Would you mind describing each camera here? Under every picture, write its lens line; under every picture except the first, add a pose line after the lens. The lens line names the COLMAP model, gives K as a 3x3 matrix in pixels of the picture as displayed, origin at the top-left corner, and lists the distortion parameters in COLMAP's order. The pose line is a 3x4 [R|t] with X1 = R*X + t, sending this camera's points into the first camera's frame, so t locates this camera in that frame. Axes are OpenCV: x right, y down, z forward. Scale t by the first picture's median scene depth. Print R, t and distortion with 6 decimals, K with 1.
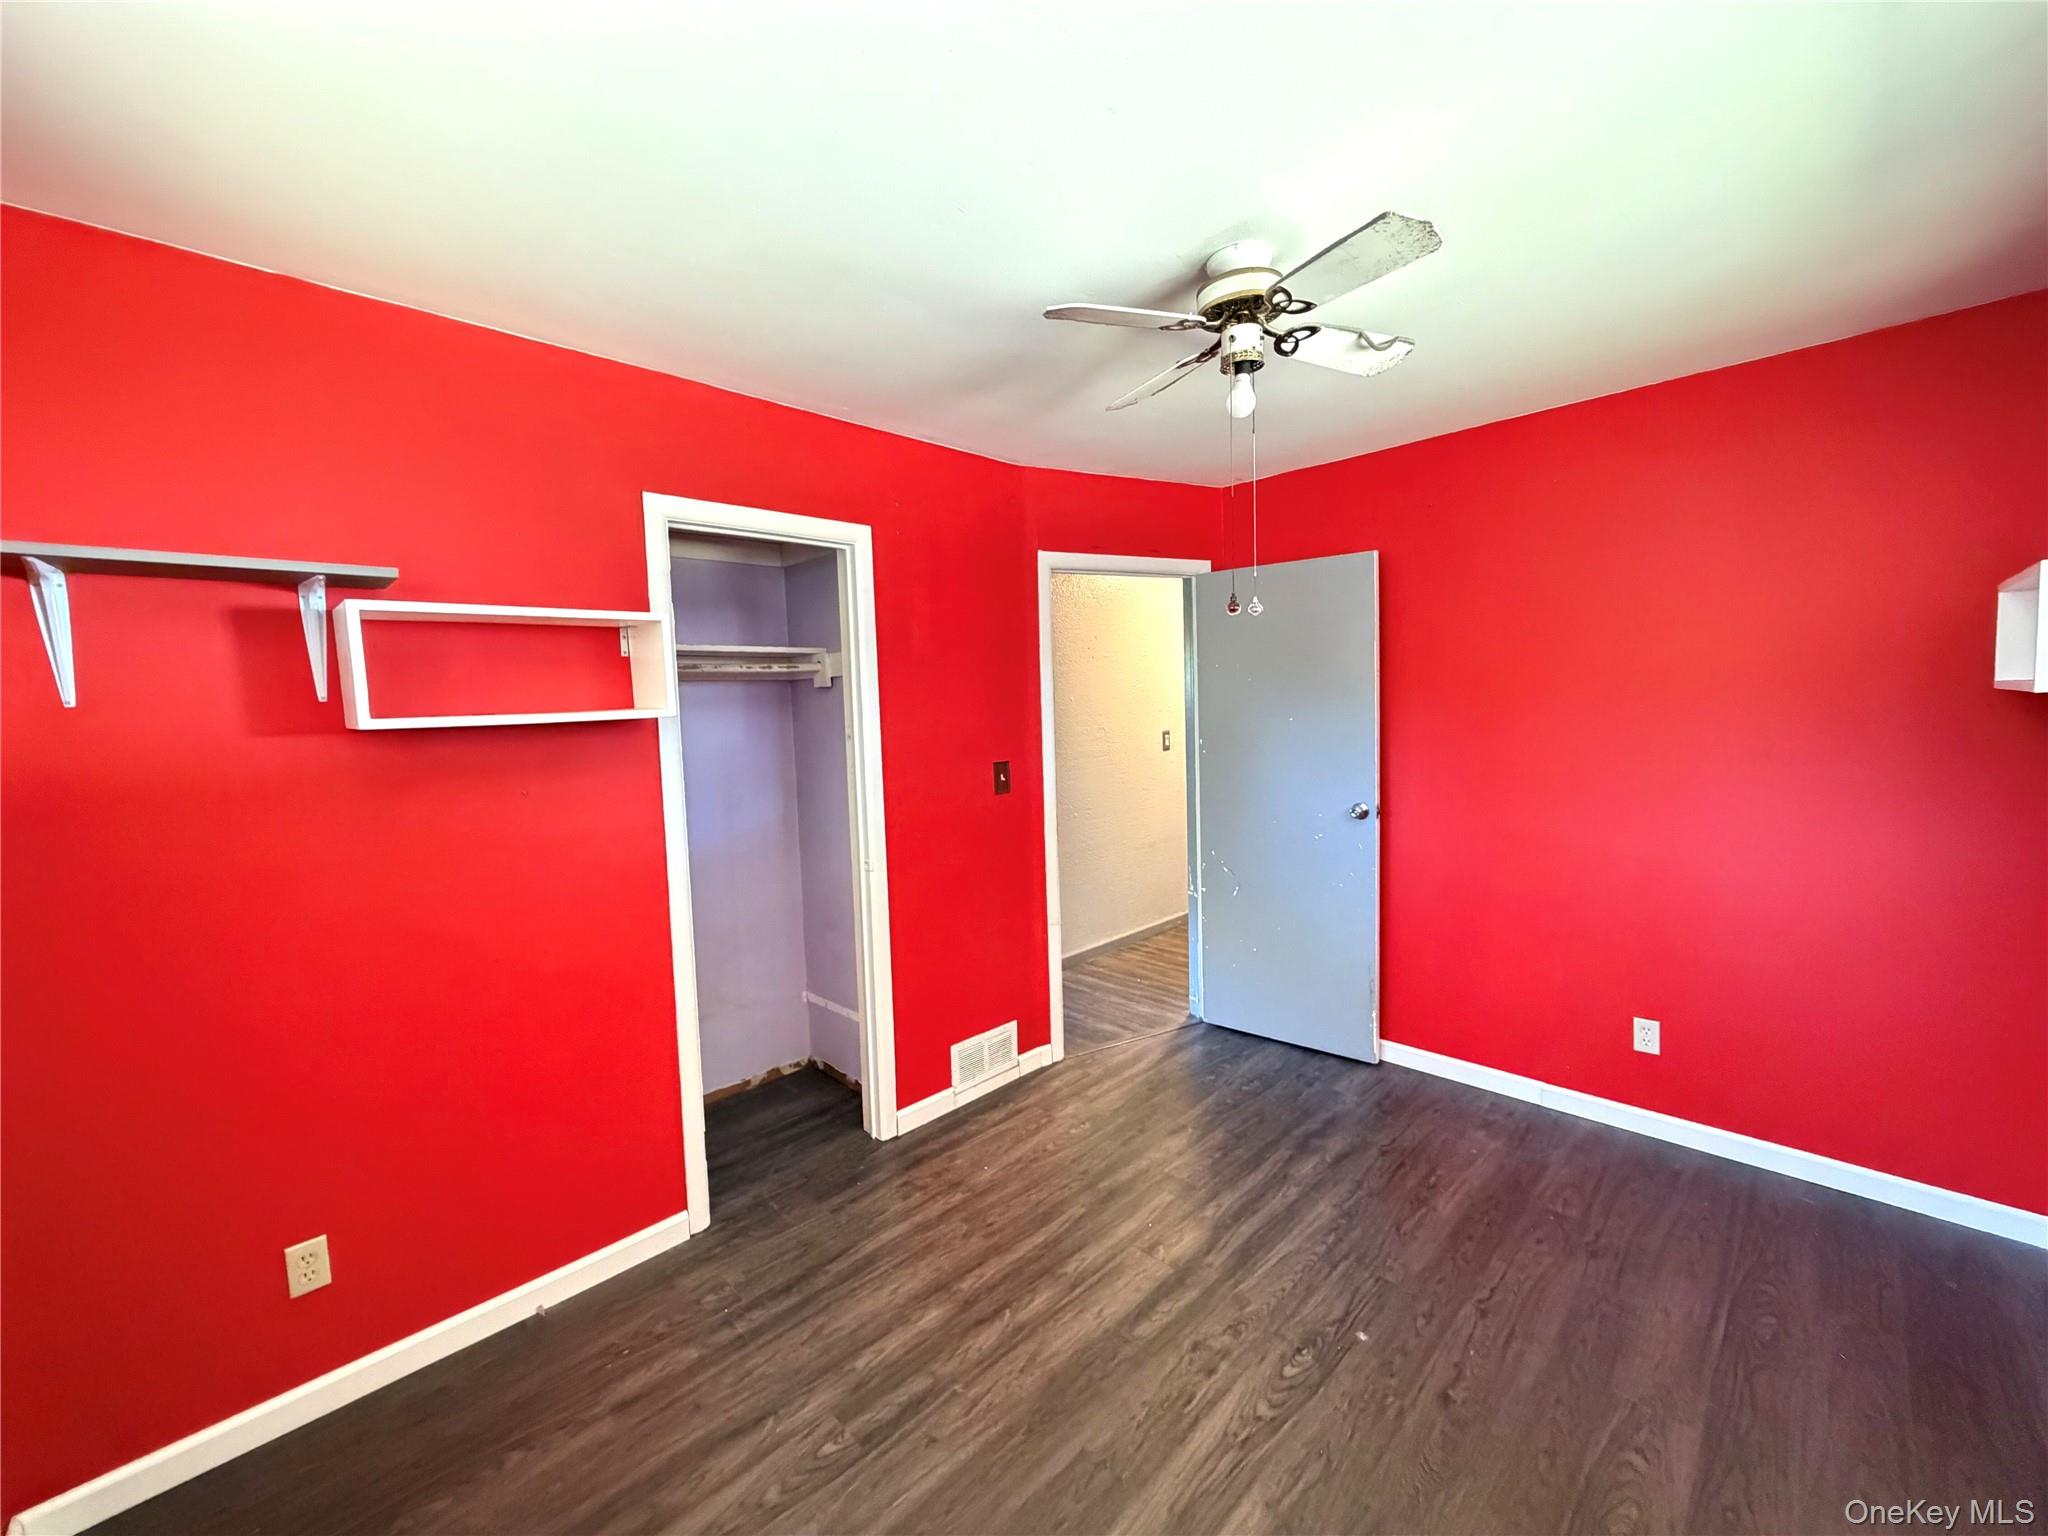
lens RADIAL K [[822.8, 0, 1023.3], [0, 822.8, 765.7], [0, 0, 1]] dist [-0.002479, -0.000201]
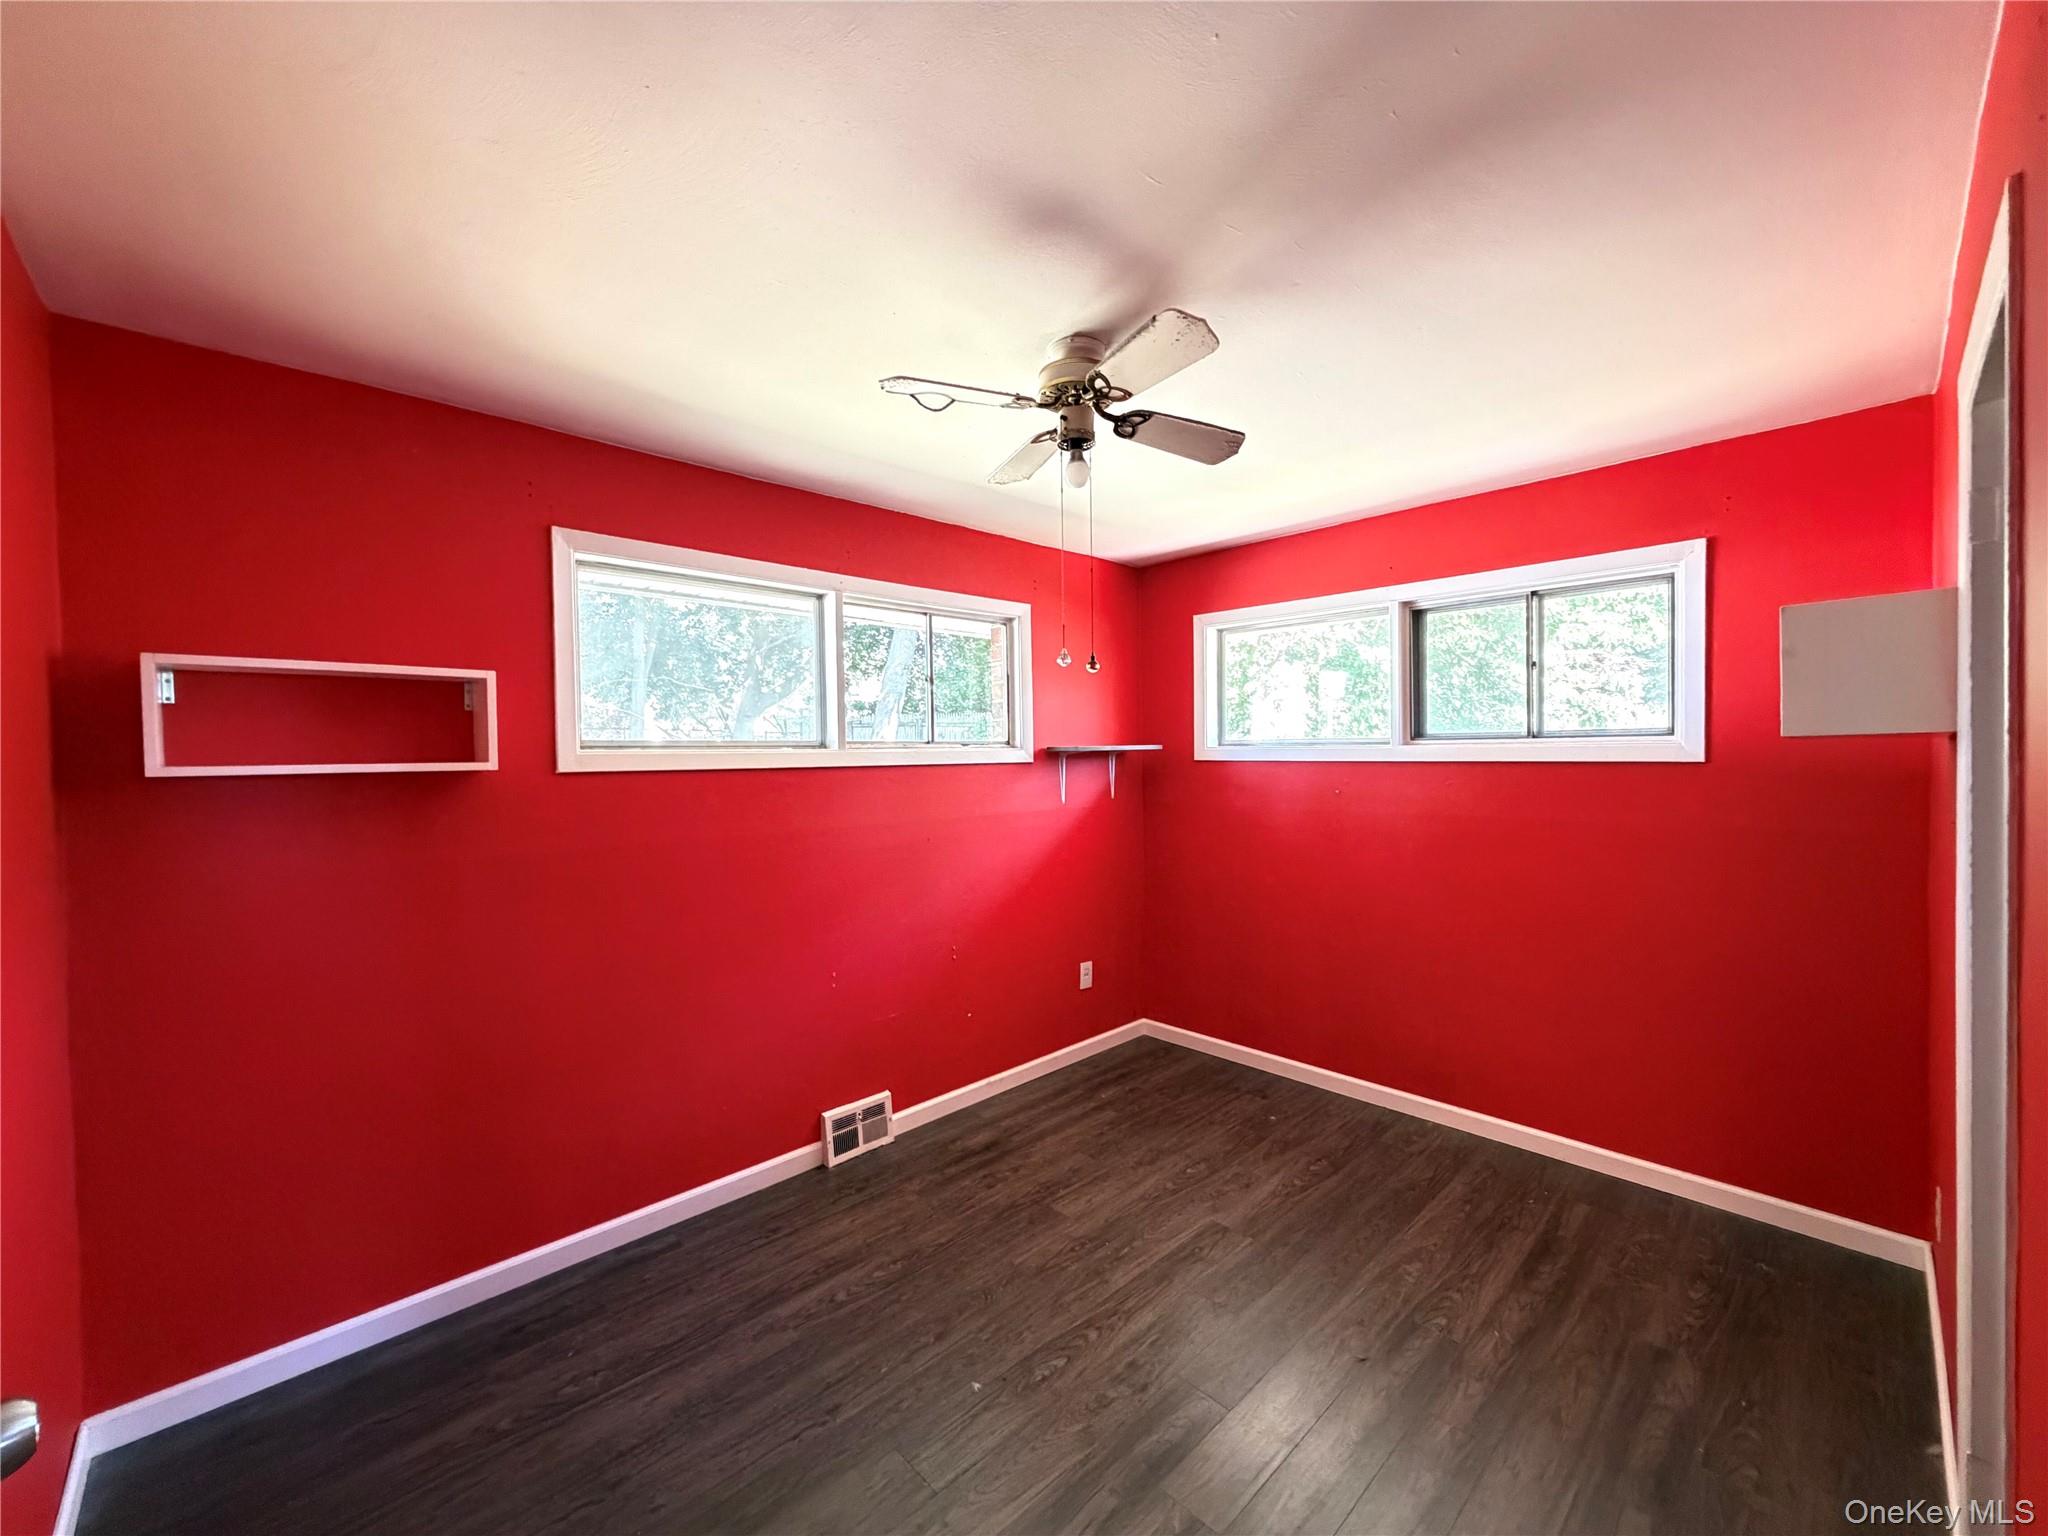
lens RADIAL K [[822.8, 0, 1024.7], [0, 822.8, 766.9], [0, 0, 1]] dist [-0.002479, -0.000201]
pose [[-0.998753, 0.046611, 0.017889, 0.313809], [0.048096, 0.994377, 0.094341, -0.155791], [-0.013391, 0.095084, -0.995379, 2.006569]]
